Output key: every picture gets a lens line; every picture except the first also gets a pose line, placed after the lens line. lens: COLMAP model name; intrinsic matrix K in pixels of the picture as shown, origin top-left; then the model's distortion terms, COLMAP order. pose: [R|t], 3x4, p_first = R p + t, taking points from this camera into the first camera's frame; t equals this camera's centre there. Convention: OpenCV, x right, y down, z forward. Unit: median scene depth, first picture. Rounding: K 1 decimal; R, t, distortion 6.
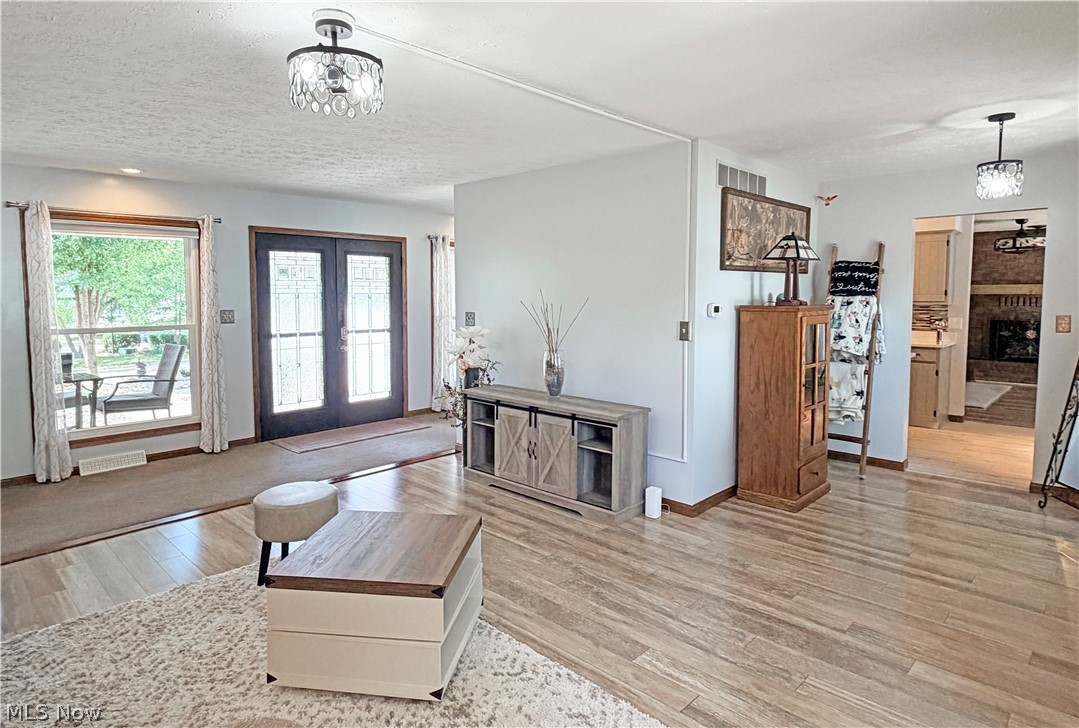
lens RADIAL K [[609.4, 0, 542.1], [0, 609.4, 330.6], [0, 0, 1]] dist [-0.001842, -0.000636]
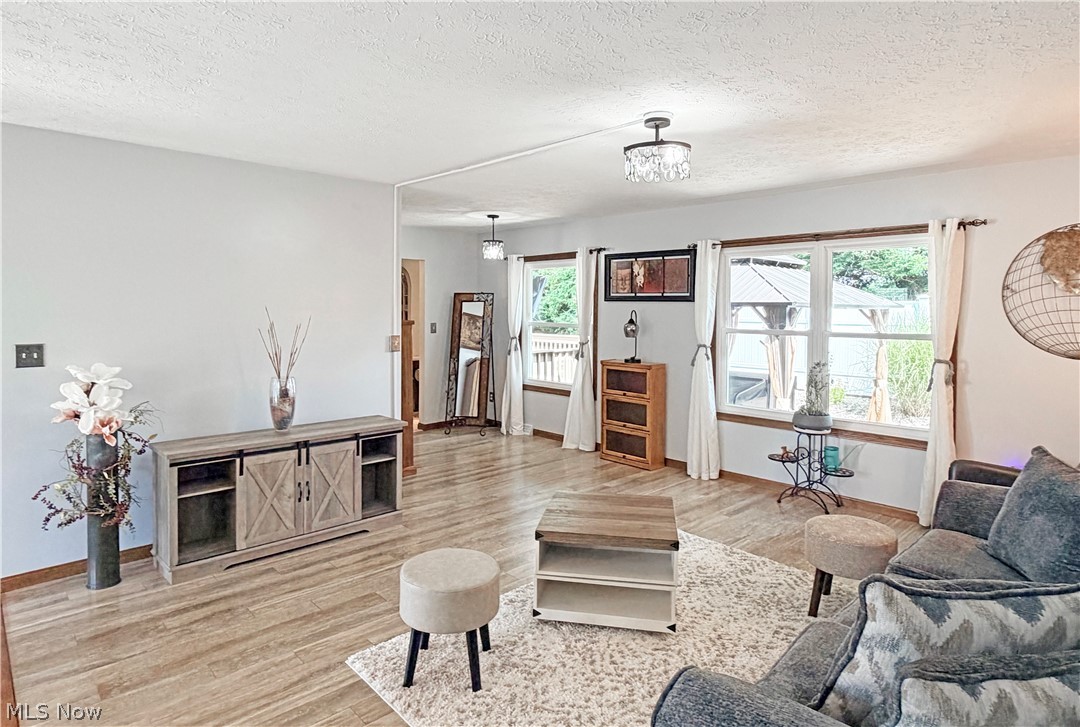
lens RADIAL K [[610.0, 0, 542.6], [0, 610.0, 330.1], [0, 0, 1]] dist [-0.001842, -0.000636]
pose [[0.053292, -0.037181, 0.997887, -0.867584], [0.054599, 0.997920, 0.034266, -0.046834], [-0.997085, 0.052657, 0.055212, 0.600751]]
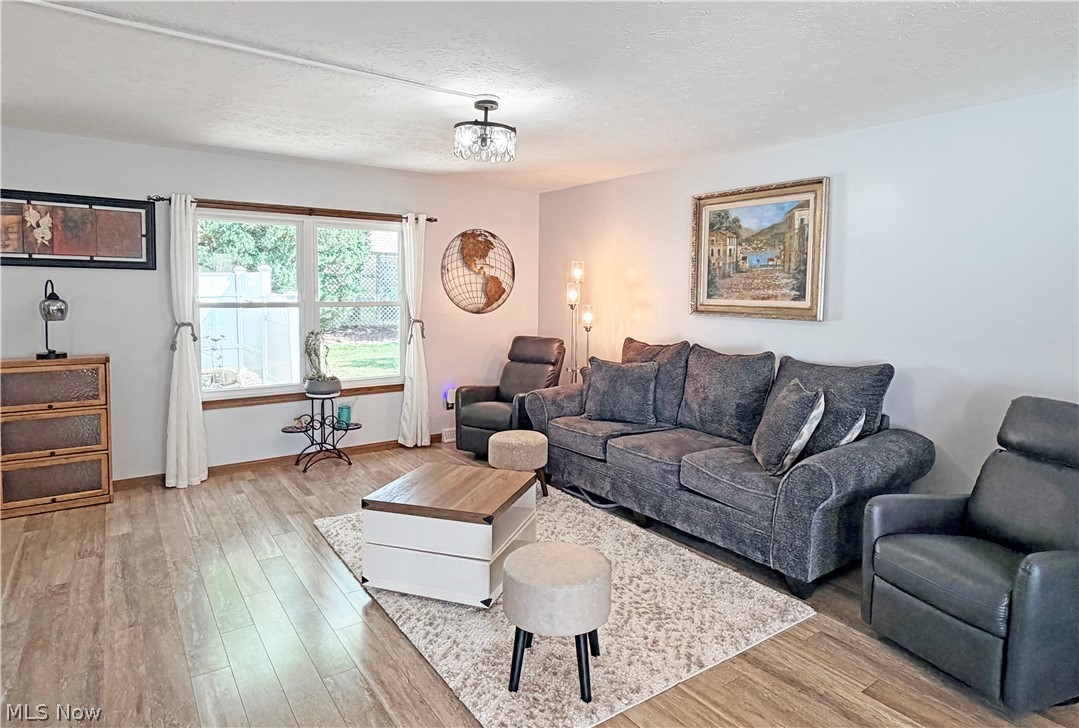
lens RADIAL K [[609.4, 0, 542.1], [0, 609.4, 330.6], [0, 0, 1]] dist [-0.001842, -0.000636]
pose [[-0.981388, -0.023520, 0.190589, -0.380811], [0.000885, 0.991907, 0.126964, -0.072983], [-0.192033, 0.124769, -0.973425, 1.228340]]
